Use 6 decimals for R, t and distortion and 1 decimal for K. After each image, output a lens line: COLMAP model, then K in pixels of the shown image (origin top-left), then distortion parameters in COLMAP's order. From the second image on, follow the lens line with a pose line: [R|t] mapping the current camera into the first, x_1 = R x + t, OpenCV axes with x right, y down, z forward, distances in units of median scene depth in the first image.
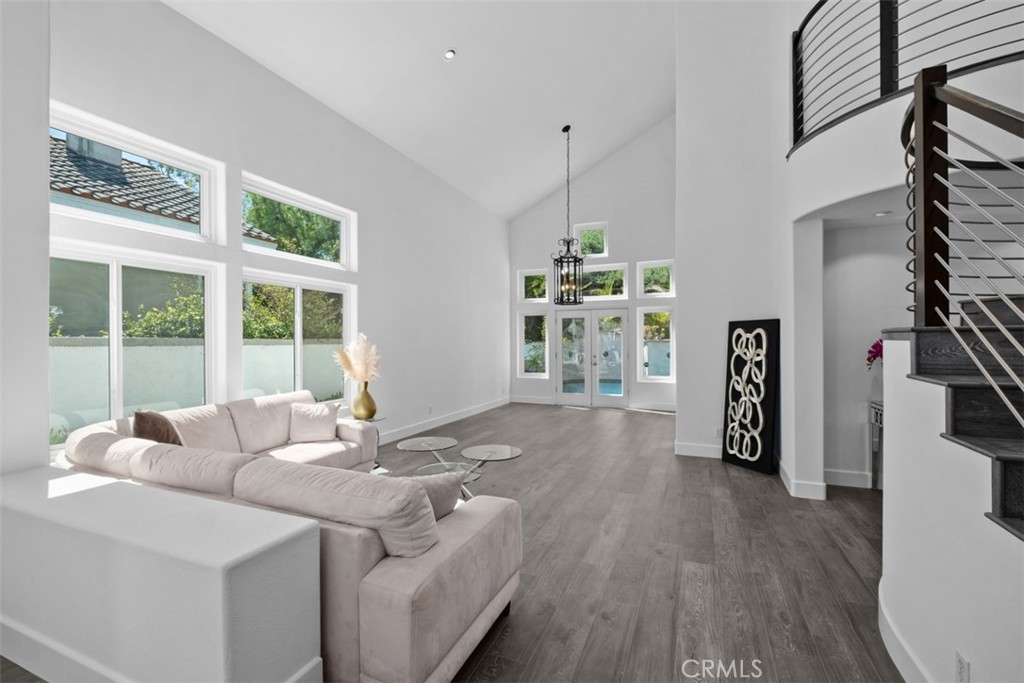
lens RADIAL K [[439.6, 0, 513.5], [0, 439.6, 340.8], [0, 0, 1]] dist [0.002038, -0.003717]
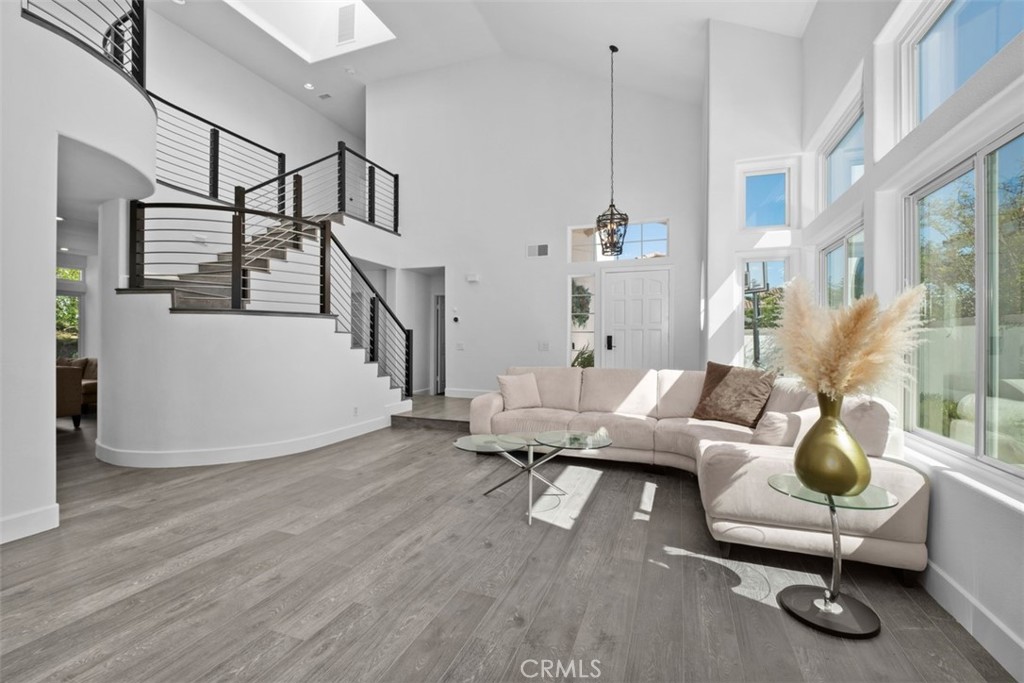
lens RADIAL K [[439.6, 0, 507.5], [0, 439.6, 337.6], [0, 0, 1]] dist [0.002038, -0.003717]
pose [[-0.999753, -0.003556, -0.021930, -0.047968], [-0.003522, 0.999993, -0.001600, 0.042605], [0.021935, -0.001523, -0.999758, 1.370751]]
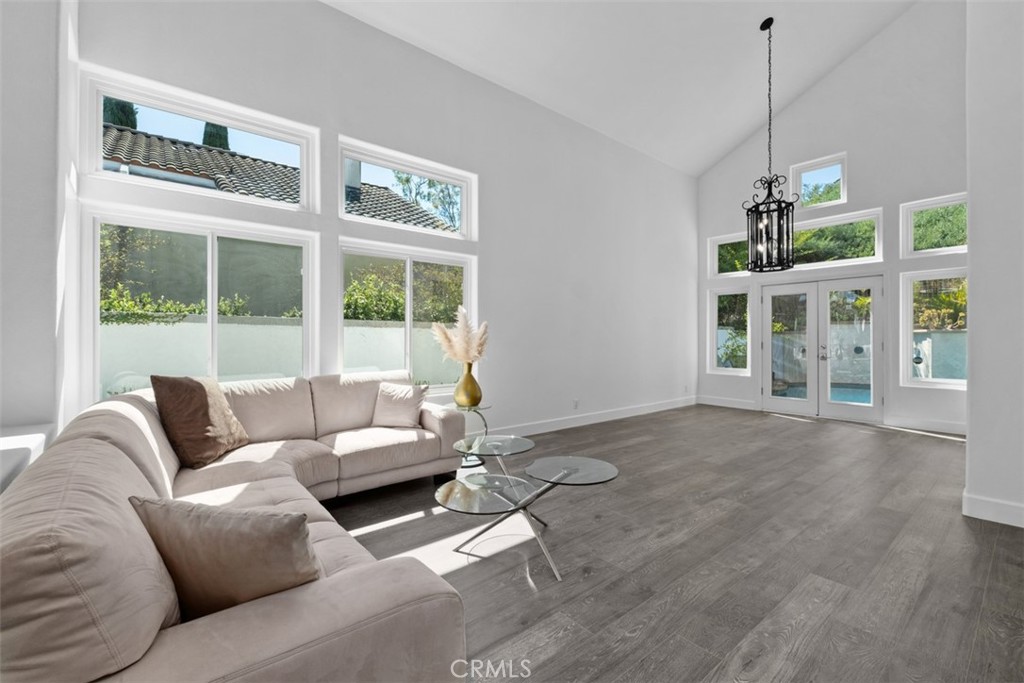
lens RADIAL K [[439.6, 0, 514.0], [0, 439.6, 336.3], [0, 0, 1]] dist [0.002038, -0.003717]
pose [[0.887329, 0.002628, -0.461130, 0.133957], [-0.004116, 0.999989, -0.002221, 0.041462], [0.461119, 0.003869, 0.887330, 0.279917]]
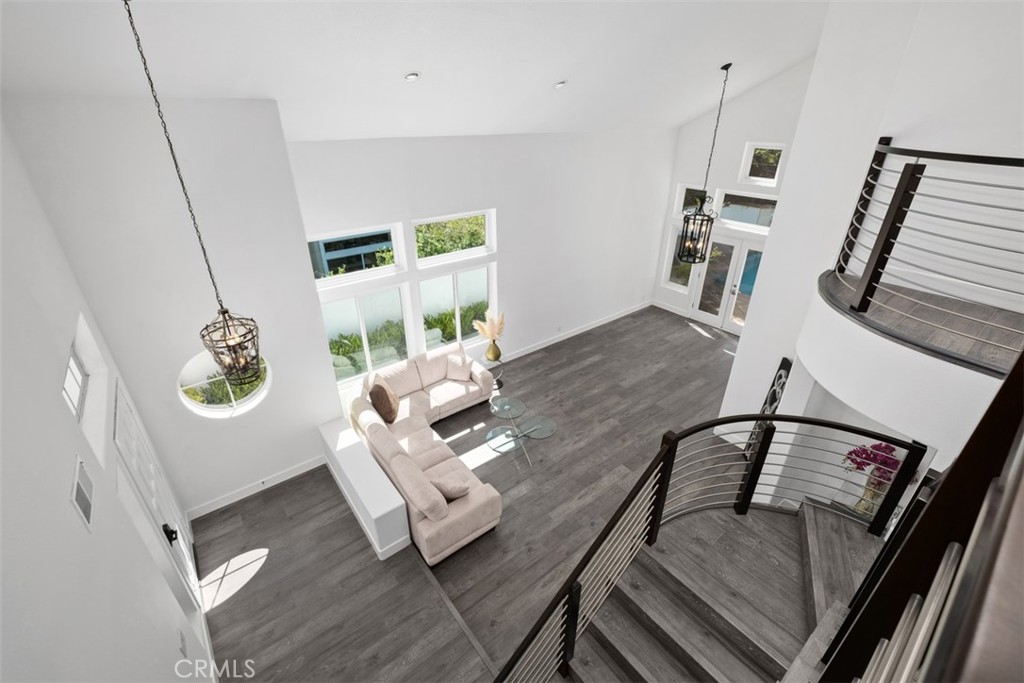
lens RADIAL K [[439.6, 0, 516.4], [0, 439.6, 332.6], [0, 0, 1]] dist [0.002038, -0.003717]
pose [[0.875102, 0.225689, -0.428089, 0.387330], [-0.009005, 0.892036, 0.451874, -0.620129], [0.483854, -0.391581, 0.782656, -0.159936]]
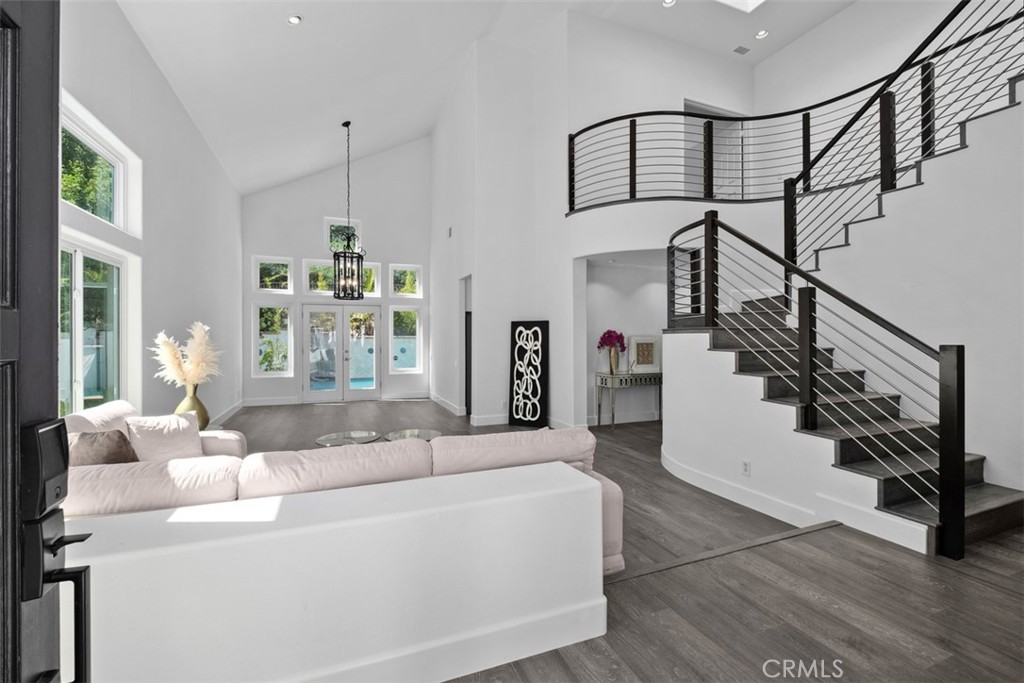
lens RADIAL K [[439.6, 0, 508.0], [0, 439.6, 335.6], [0, 0, 1]] dist [0.002038, -0.003717]
pose [[0.715407, 0.005428, 0.698687, -0.483955], [-0.001377, 0.999979, -0.006359, 0.009175], [-0.698707, 0.003588, 0.715399, 0.044802]]
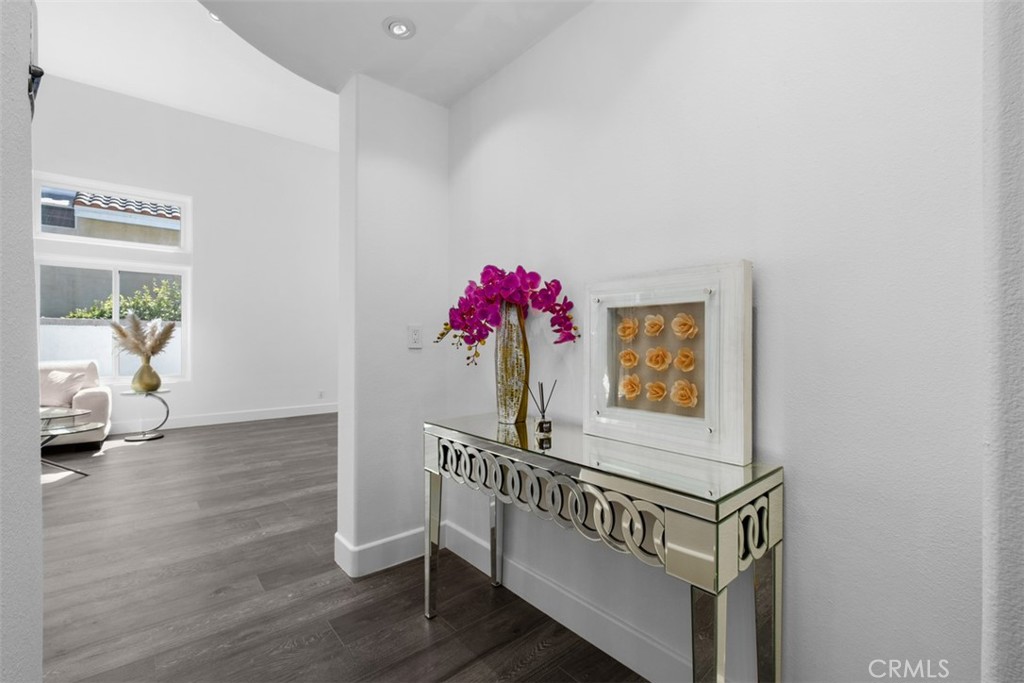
lens RADIAL K [[439.6, 0, 512.7], [0, 439.6, 337.6], [0, 0, 1]] dist [0.002038, -0.003717]
pose [[0.893778, 0.006216, -0.448467, 0.889325], [-0.009234, 0.999947, -0.004542, 0.046872], [0.448415, 0.008201, 0.893788, 0.462147]]
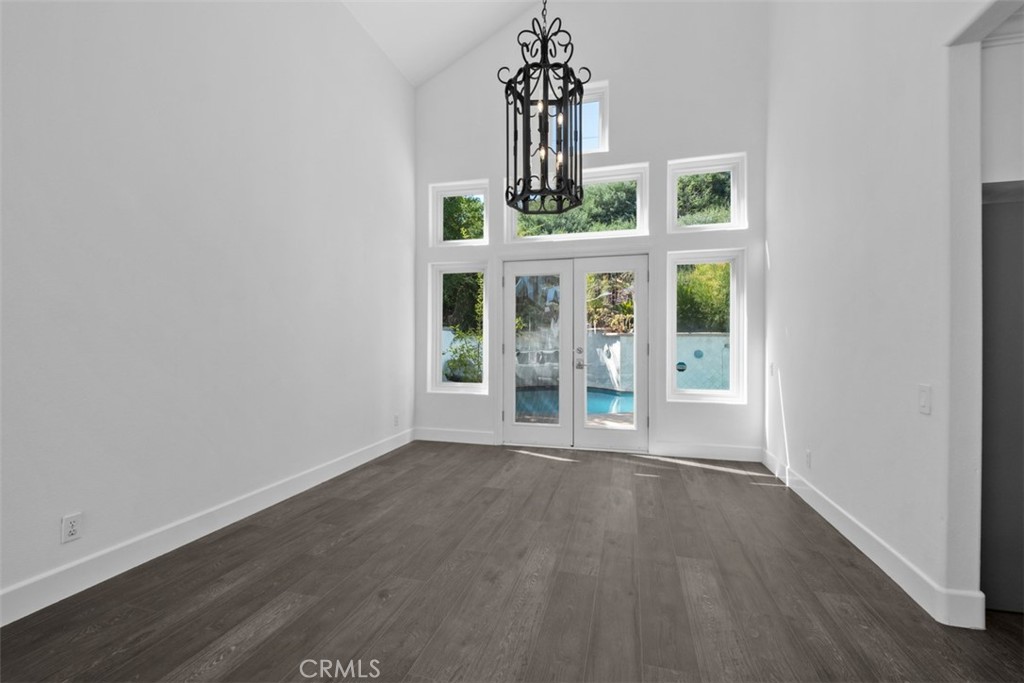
lens RADIAL K [[439.6, 0, 513.6], [0, 439.6, 343.3], [0, 0, 1]] dist [0.002038, -0.003717]
pose [[0.990210, 0.005500, 0.139474, 0.074660], [-0.005586, 0.999984, 0.000226, 0.052504], [-0.139471, -0.001003, 0.990226, 0.976580]]
